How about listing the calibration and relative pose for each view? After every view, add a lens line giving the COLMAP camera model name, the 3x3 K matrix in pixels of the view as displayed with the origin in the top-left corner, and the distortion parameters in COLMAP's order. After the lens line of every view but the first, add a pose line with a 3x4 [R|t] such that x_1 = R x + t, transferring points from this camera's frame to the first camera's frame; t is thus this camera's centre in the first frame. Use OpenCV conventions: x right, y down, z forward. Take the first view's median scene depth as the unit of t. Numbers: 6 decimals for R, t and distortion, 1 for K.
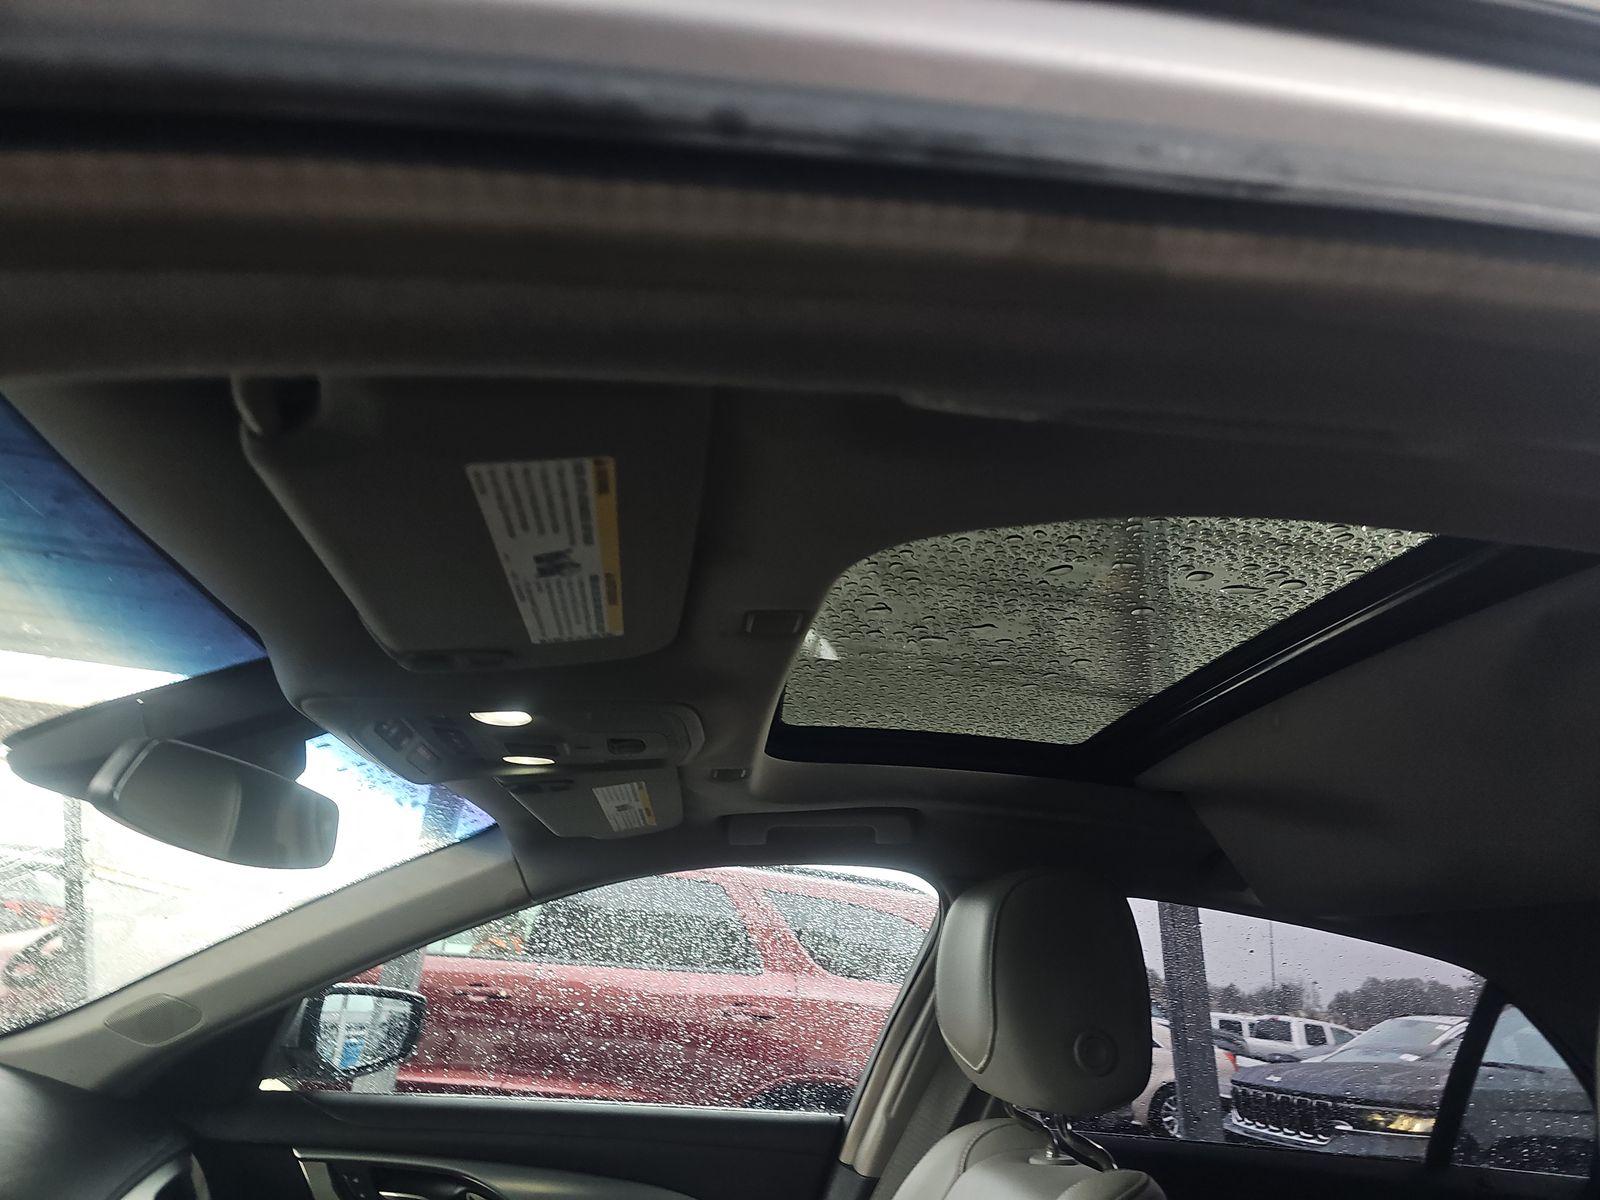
lens RADIAL K [[1054.6, 0, 810.9], [0, 1054.6, 608.9], [0, 0, 1]] dist [0.059407, -0.061302]
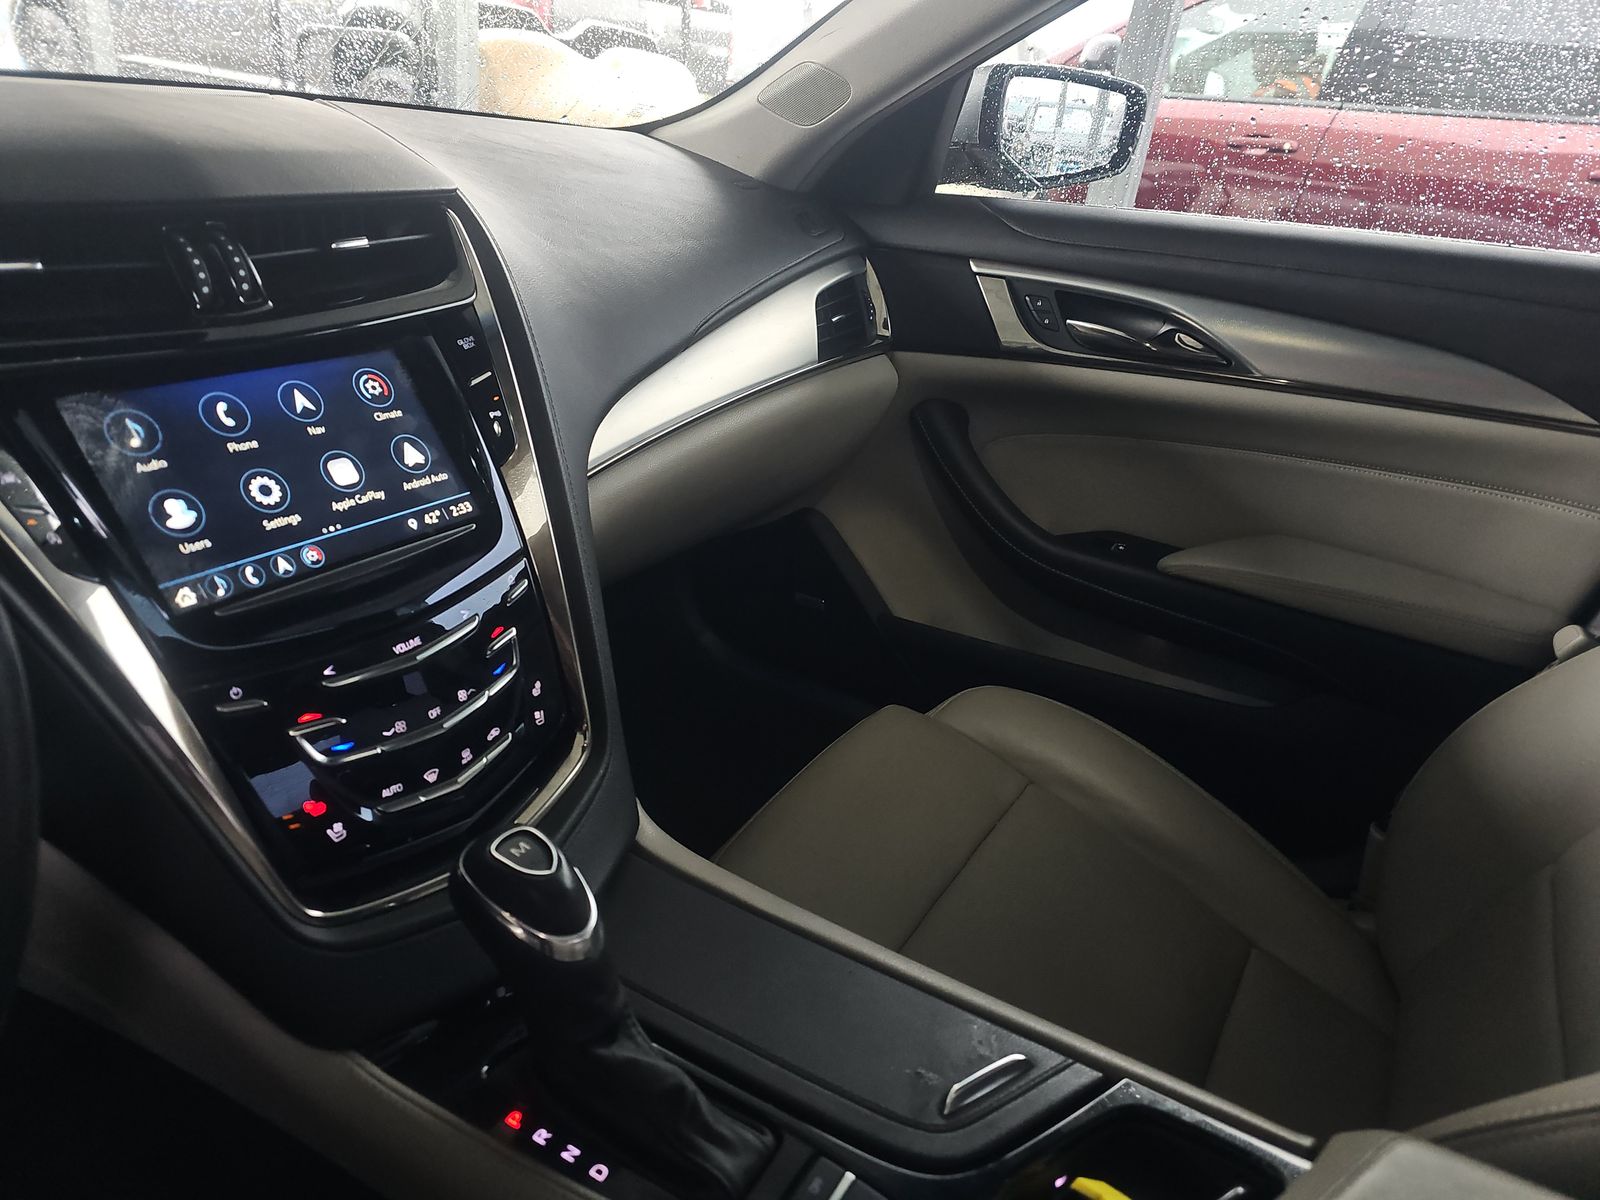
lens RADIAL K [[1052.1, 0, 809.6], [0, 1052.1, 601.5], [0, 0, 1]] dist [0.024458, -0.000723]
pose [[0.783431, 0.253675, -0.567348, -0.046294], [0.191066, 0.770375, 0.608289, 0.180557], [0.591379, -0.584954, 0.555067, 0.307029]]
